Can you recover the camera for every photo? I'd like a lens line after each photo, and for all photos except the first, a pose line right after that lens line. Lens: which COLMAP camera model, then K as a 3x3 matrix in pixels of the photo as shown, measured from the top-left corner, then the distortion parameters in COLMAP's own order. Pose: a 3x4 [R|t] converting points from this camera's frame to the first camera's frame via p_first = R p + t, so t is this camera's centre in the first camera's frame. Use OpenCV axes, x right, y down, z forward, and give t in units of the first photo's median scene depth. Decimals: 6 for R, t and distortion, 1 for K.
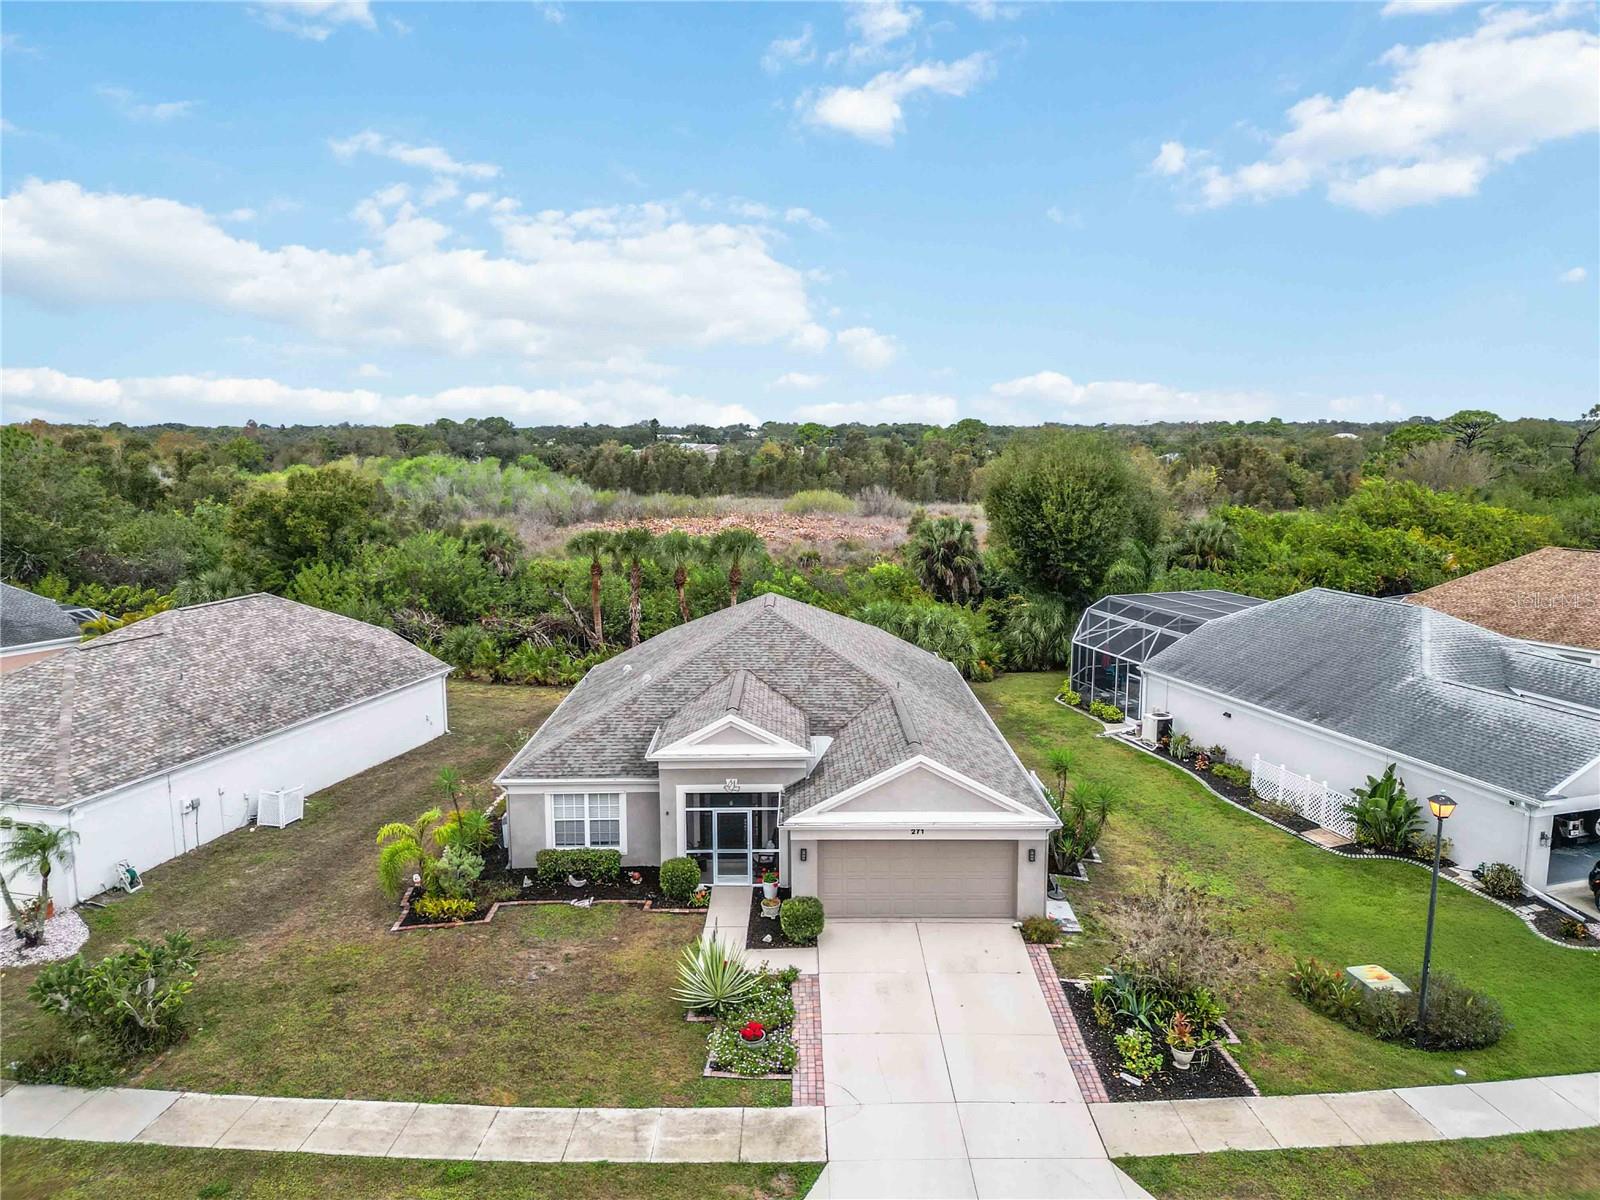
lens RADIAL K [[1114.1, 0, 797.7], [0, 1114.1, 600.0], [0, 0, 1]] dist [0.066629, -0.063010]
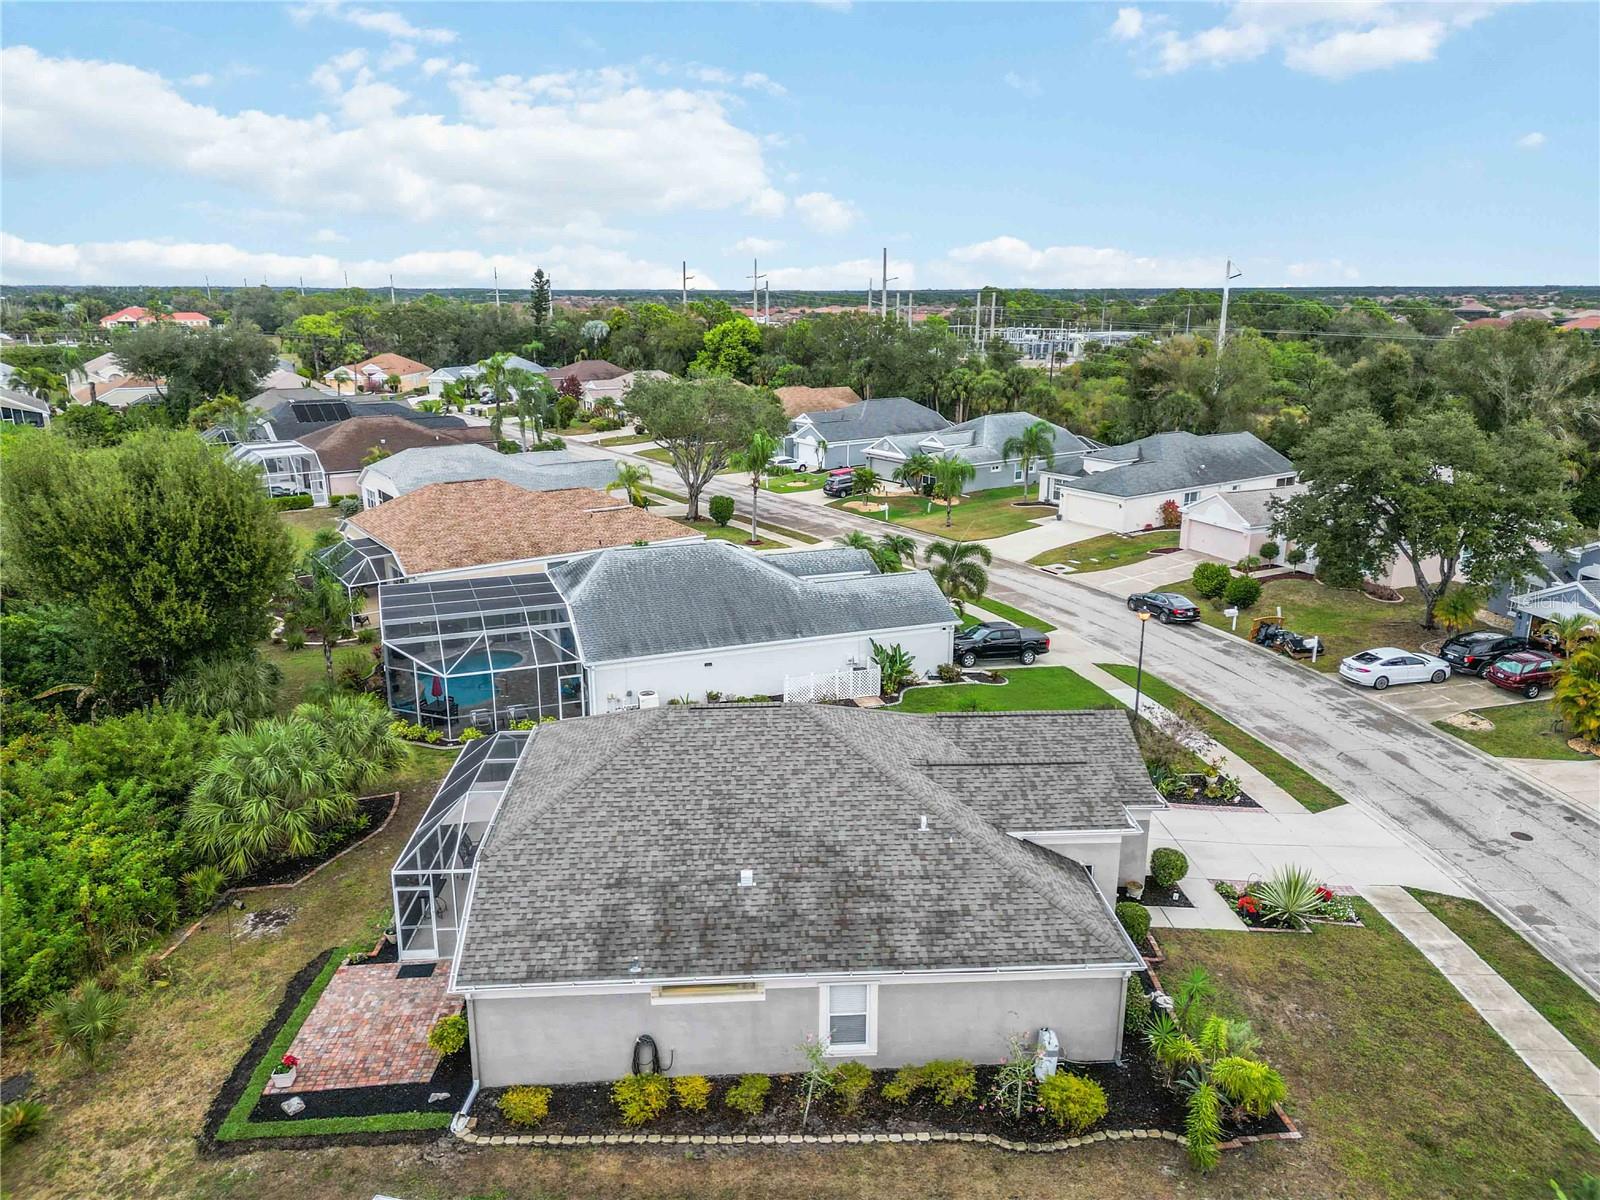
lens RADIAL K [[1114.1, 0, 797.7], [0, 1114.1, 600.0], [0, 0, 1]] dist [0.066629, -0.063010]
pose [[-0.053673, -0.262894, 0.963331, -0.956323], [0.149917, 0.951666, 0.268063, -0.341613], [-0.987241, 0.158807, -0.011667, 1.194252]]
